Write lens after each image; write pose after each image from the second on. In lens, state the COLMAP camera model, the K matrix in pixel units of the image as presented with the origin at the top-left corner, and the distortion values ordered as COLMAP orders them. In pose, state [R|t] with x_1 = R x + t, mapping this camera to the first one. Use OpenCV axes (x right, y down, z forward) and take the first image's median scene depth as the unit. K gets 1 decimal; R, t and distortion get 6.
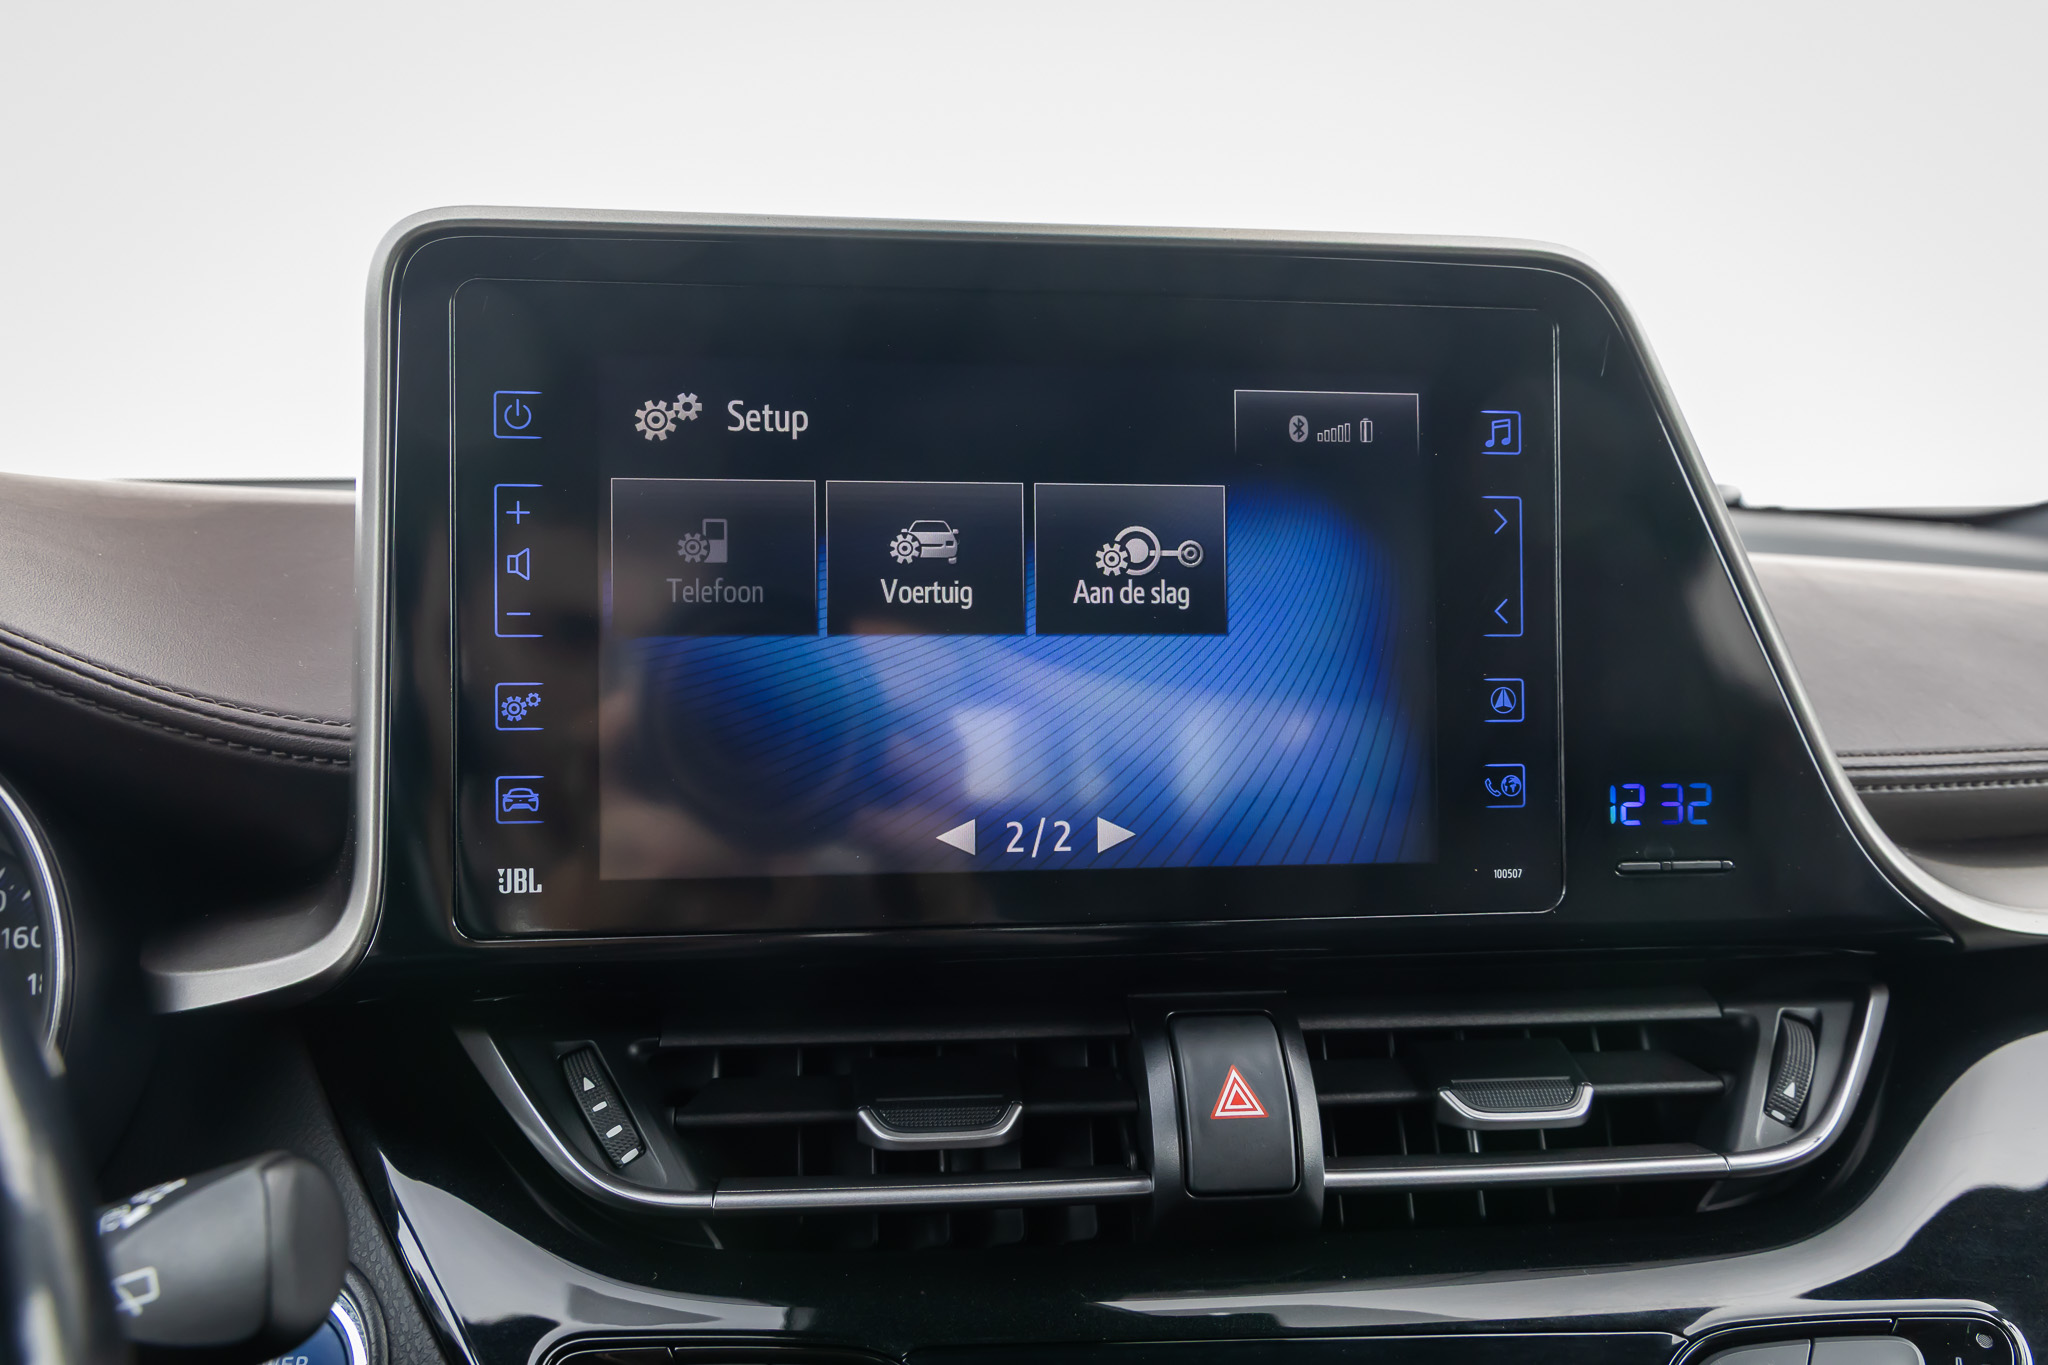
lens RADIAL K [[1869.2, 0, 1020.3], [0, 1869.2, 679.1], [0, 0, 1]] dist [0.073637, 0.000000]
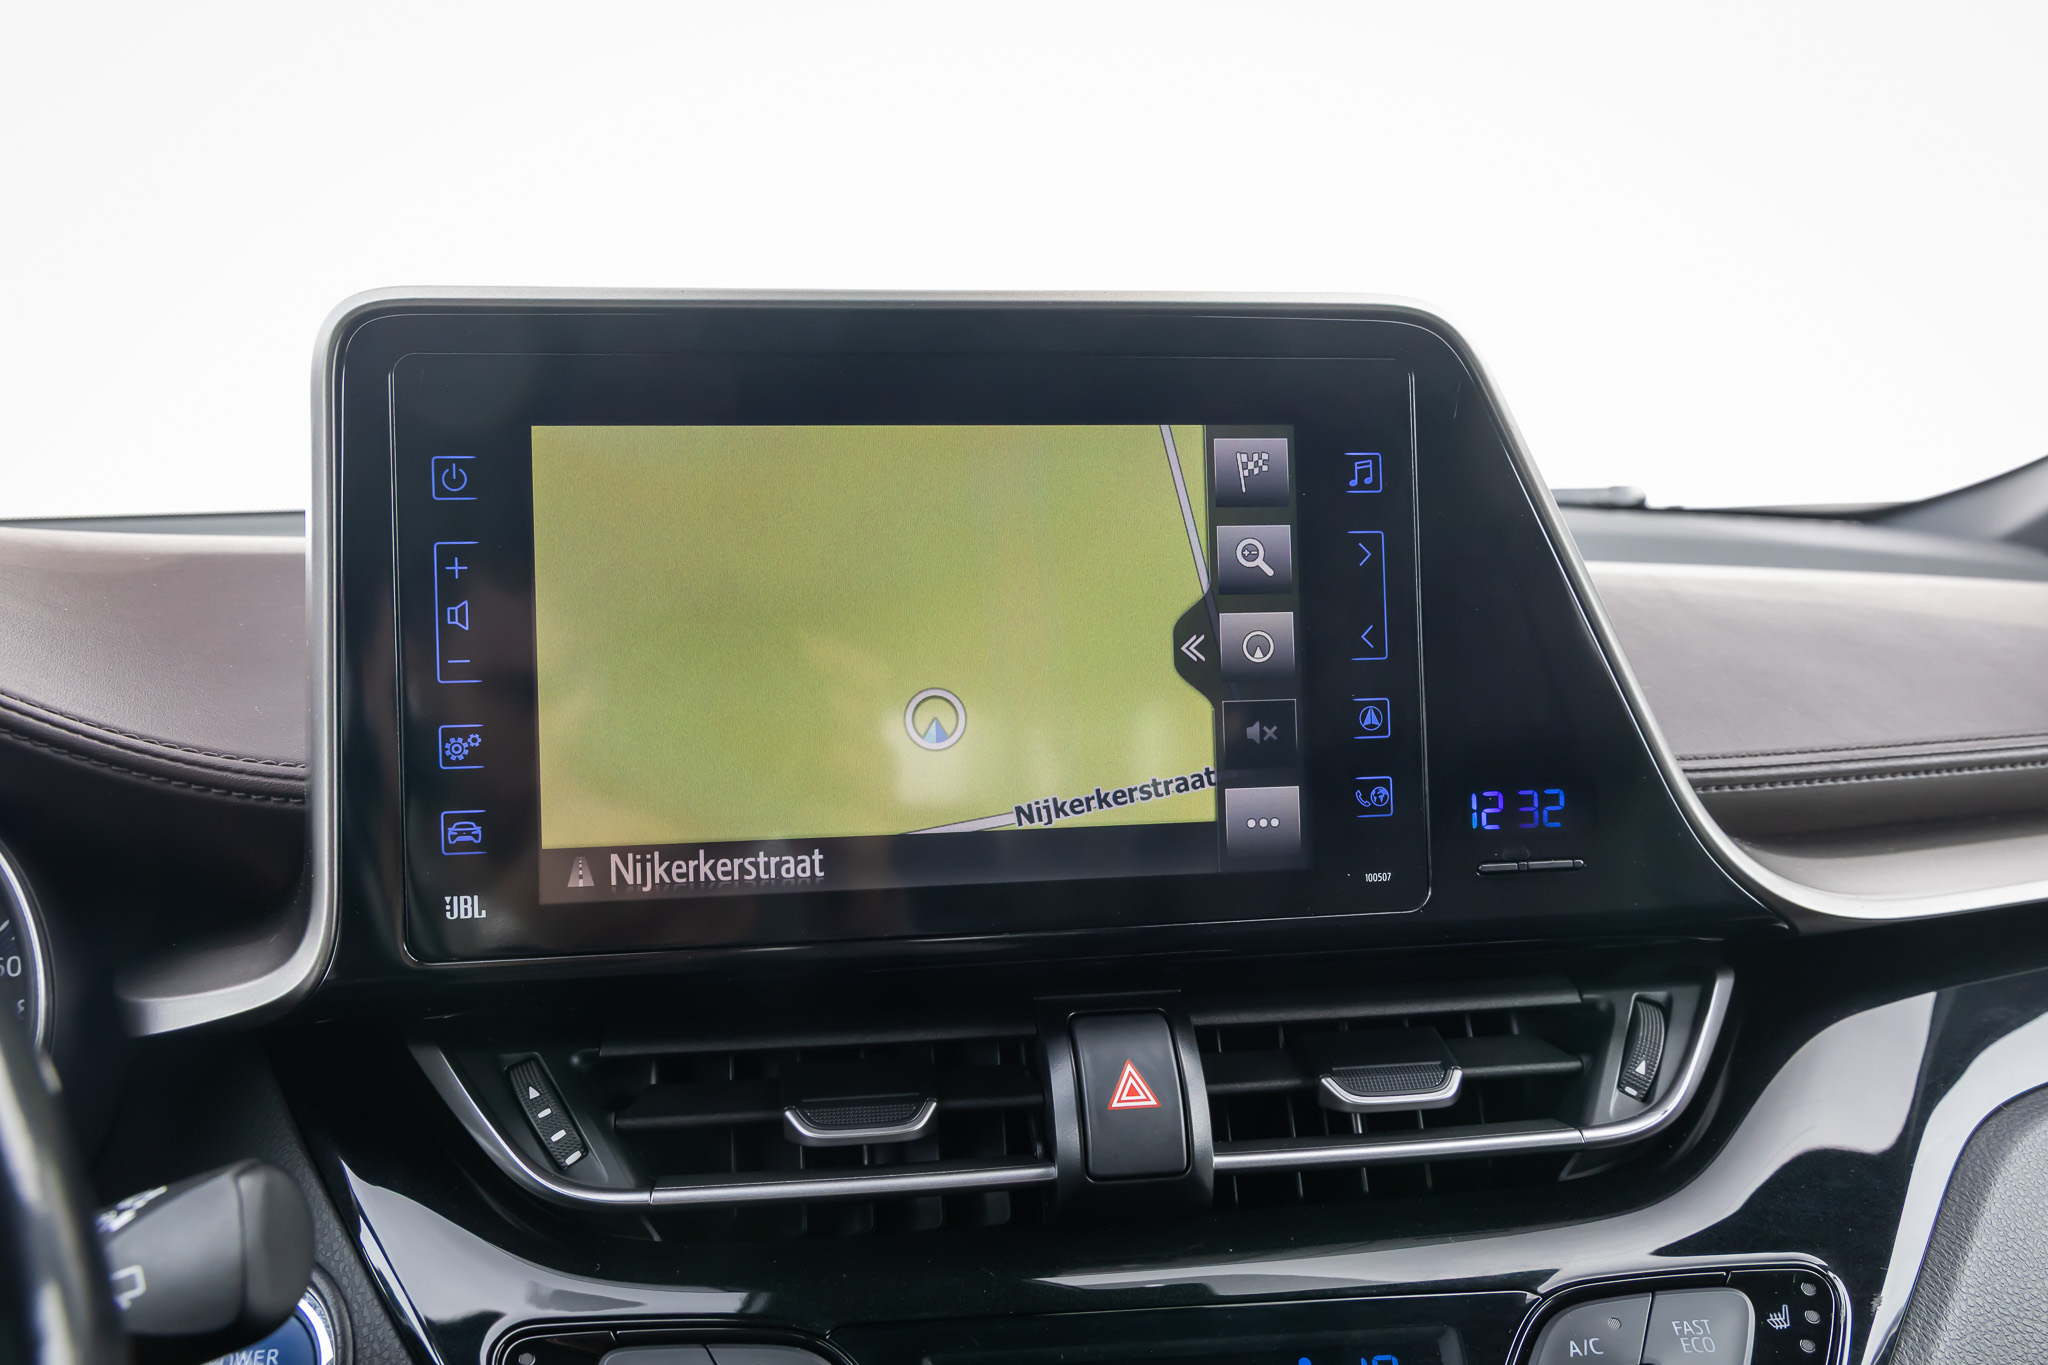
lens RADIAL K [[1869.2, 0, 1009.0], [0, 1869.2, 681.4], [0, 0, 1]] dist [0.073637, 0.000000]
pose [[0.999608, -0.021689, 0.017708, 0.029462], [0.021659, 0.999764, 0.001836, -0.017157], [-0.017744, -0.001452, 0.999842, -0.087417]]
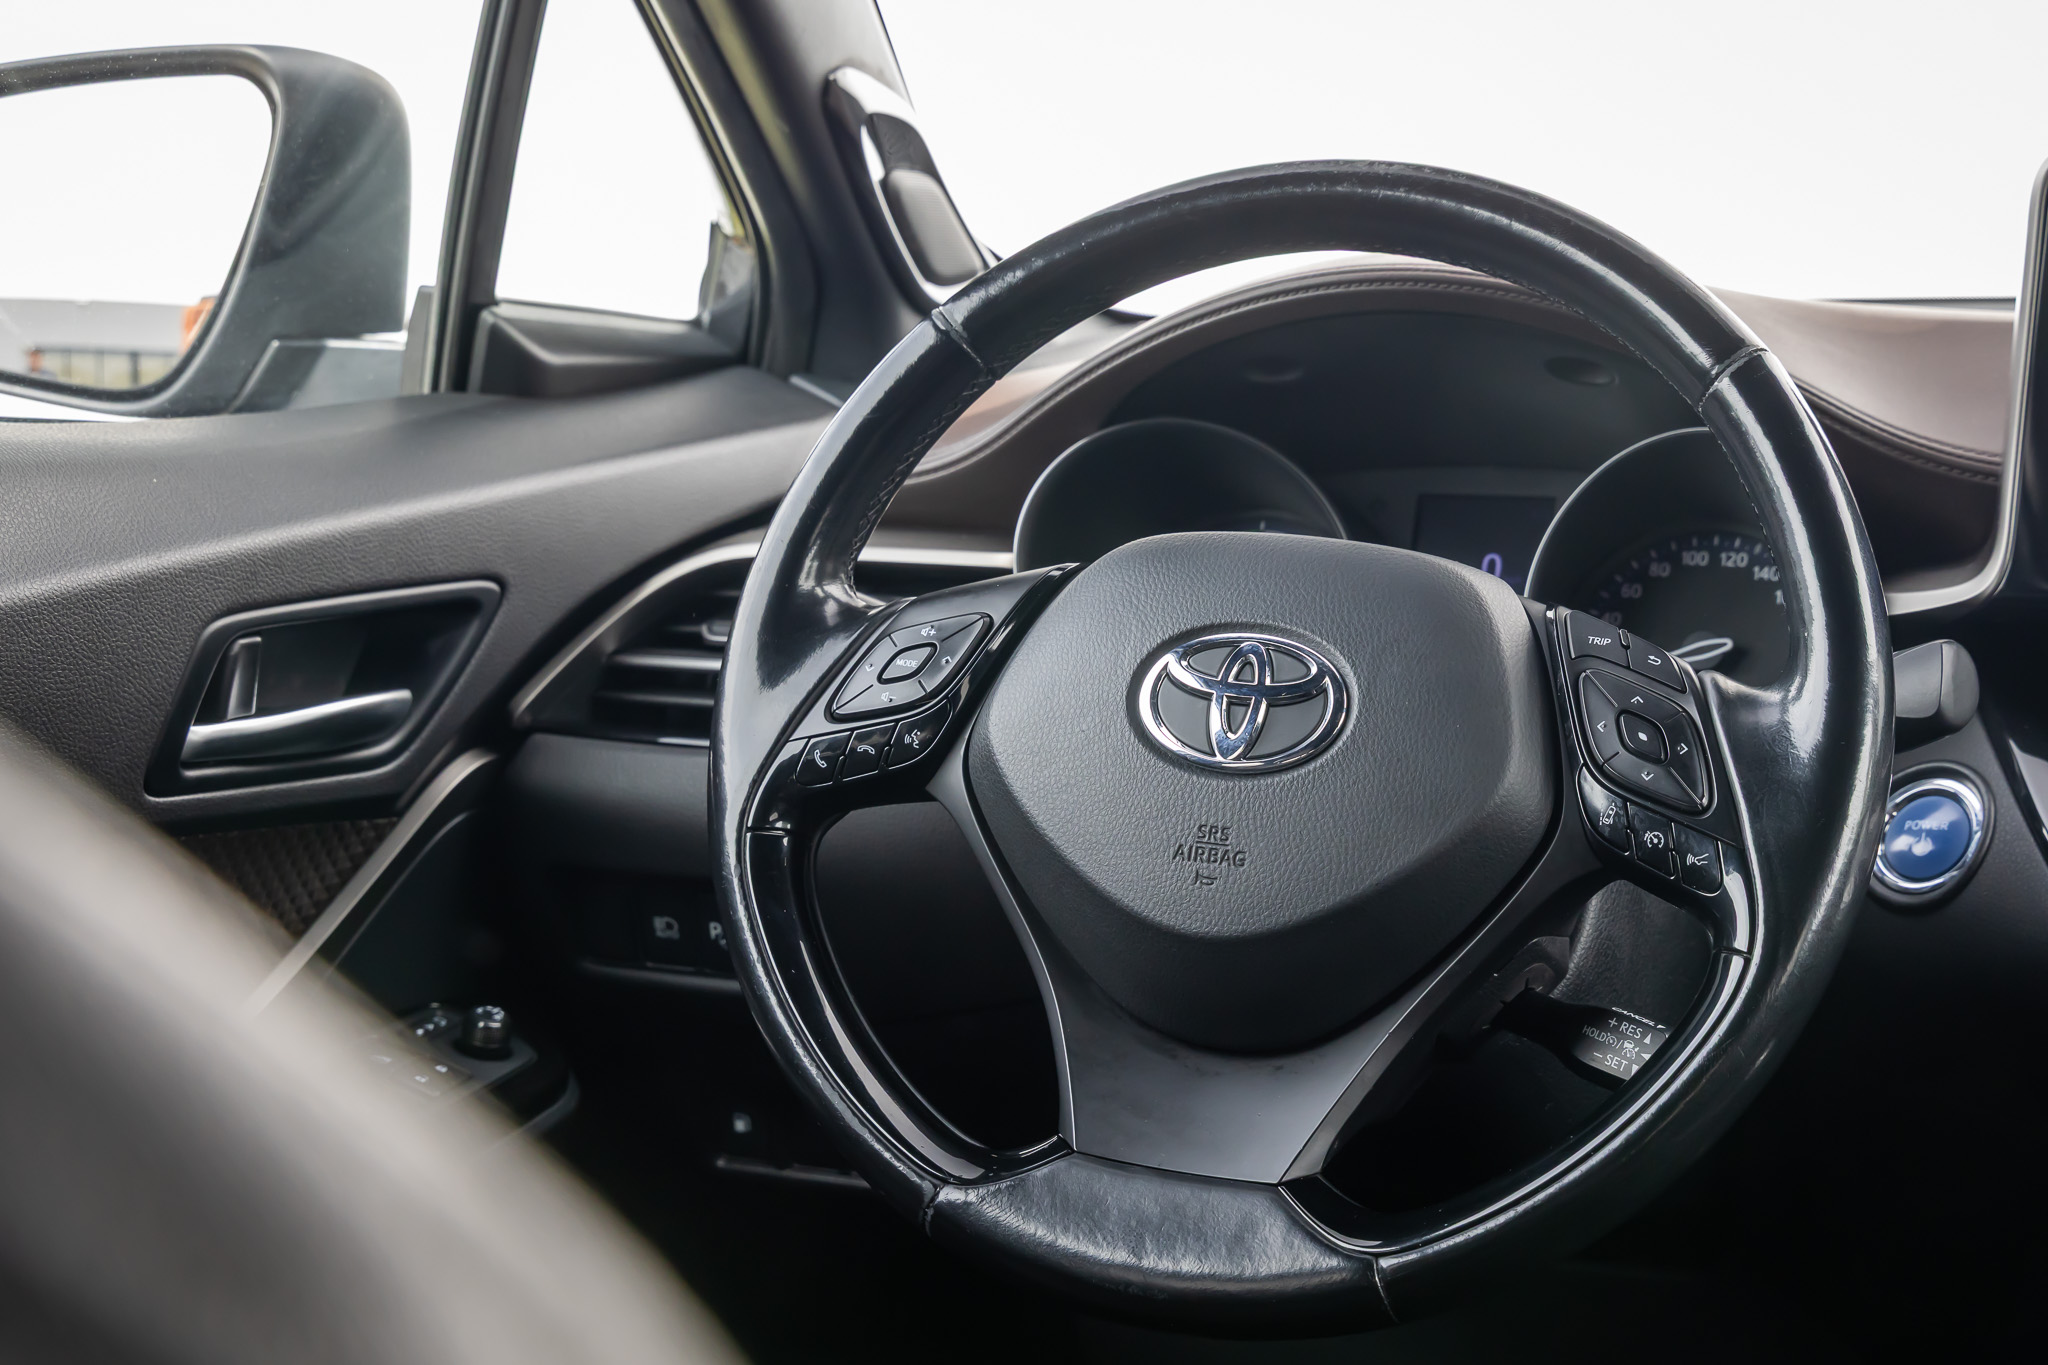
lens RADIAL K [[3315.0, 0, 1045.1], [0, 3315.0, 672.5], [0, 0, 1]] dist [0.002879, 0.000000]
pose [[0.803248, 0.073880, -0.591046, 0.678898], [-0.066743, 0.997193, 0.033941, 0.165850], [0.591894, 0.012185, 0.805924, -1.768469]]
